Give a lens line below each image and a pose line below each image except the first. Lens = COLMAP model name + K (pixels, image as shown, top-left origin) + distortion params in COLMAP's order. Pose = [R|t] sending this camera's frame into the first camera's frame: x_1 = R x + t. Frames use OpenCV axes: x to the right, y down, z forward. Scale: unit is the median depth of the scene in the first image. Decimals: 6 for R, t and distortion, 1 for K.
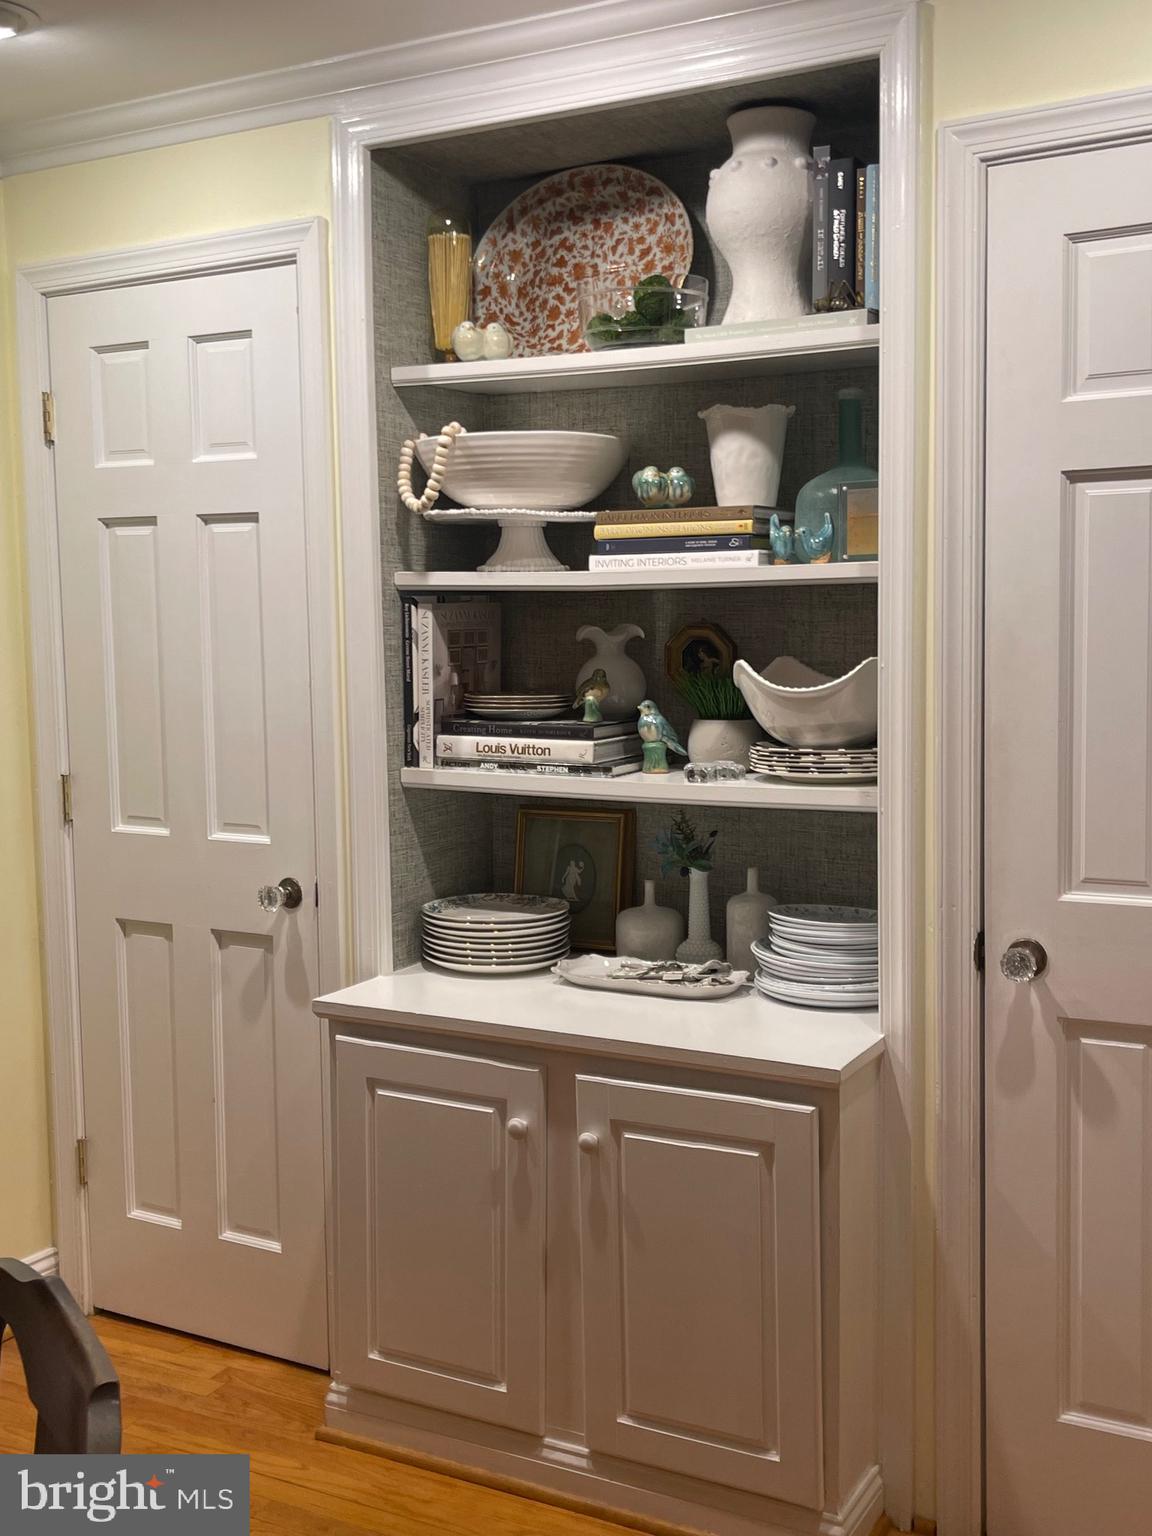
lens RADIAL K [[1669.3, 0, 576.0], [0, 1669.3, 768.0], [0, 0, 1]] dist [0.014891, 0.012734]
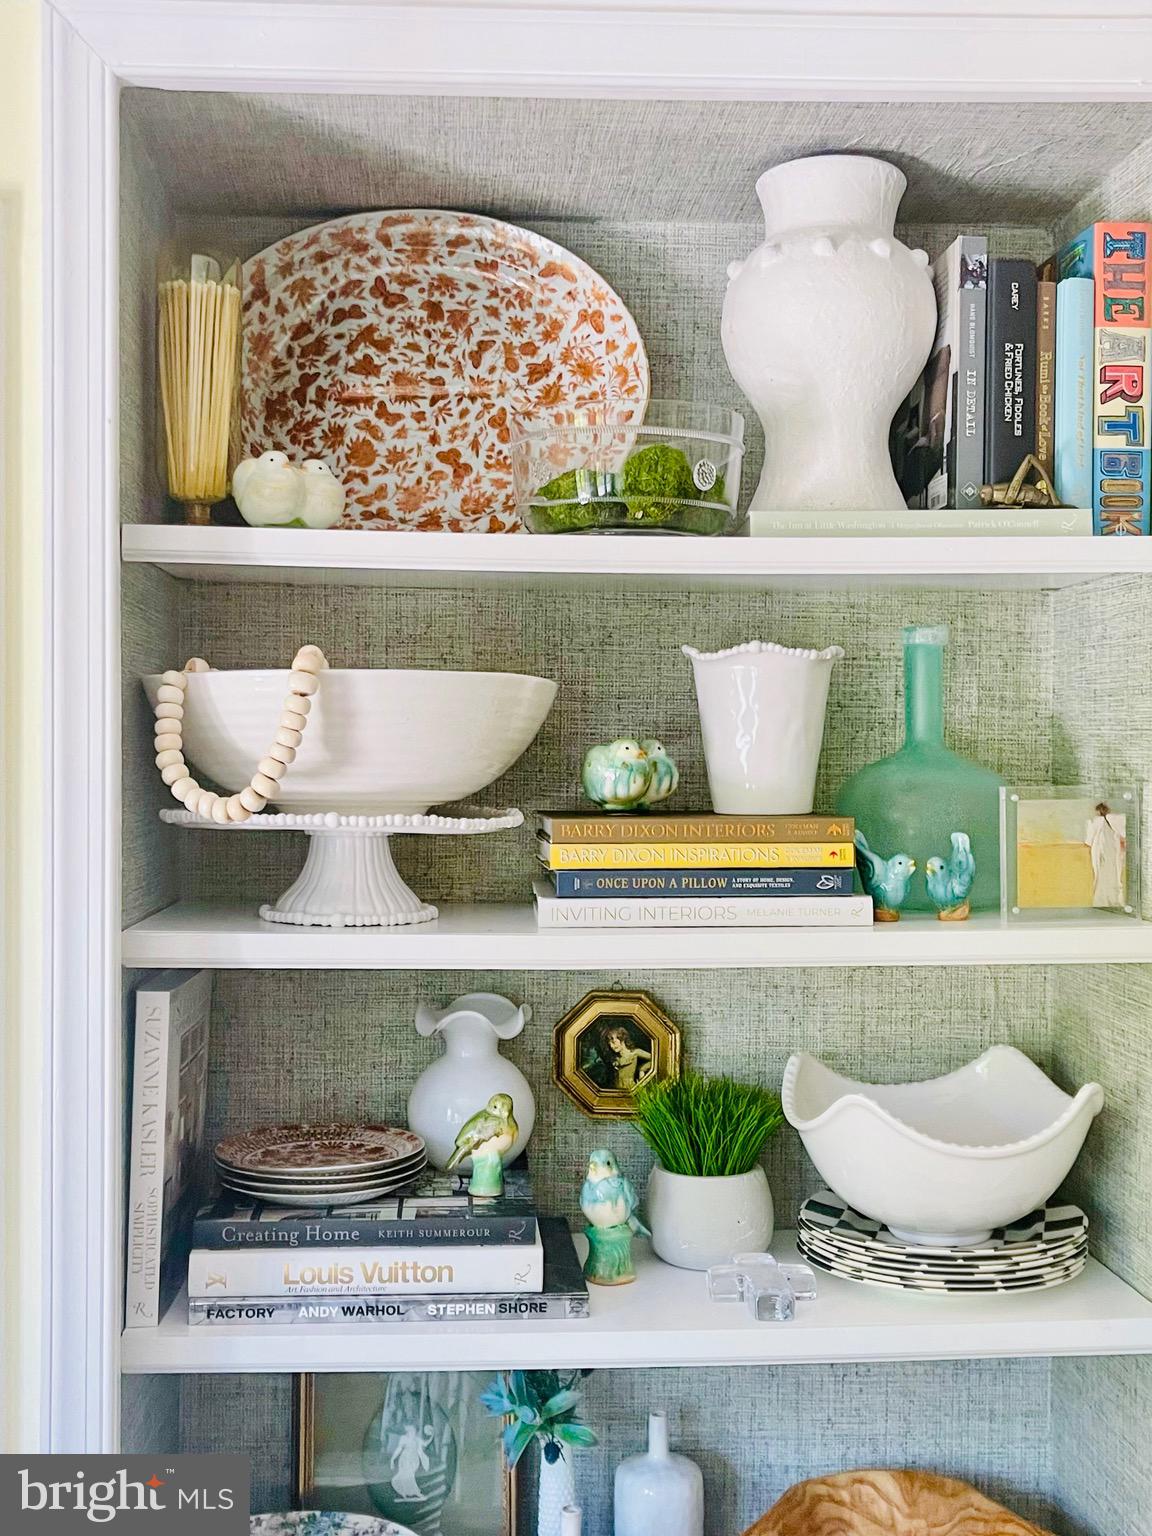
lens RADIAL K [[1638.3, 0, 576.0], [0, 1638.3, 768.0], [0, 0, 1]] dist [0.059679, -0.026083]
pose [[0.854971, 0.010134, 0.518577, -0.240506], [0.038605, 0.995793, -0.083108, -0.117716], [-0.517237, 0.091075, 0.850983, 0.502366]]
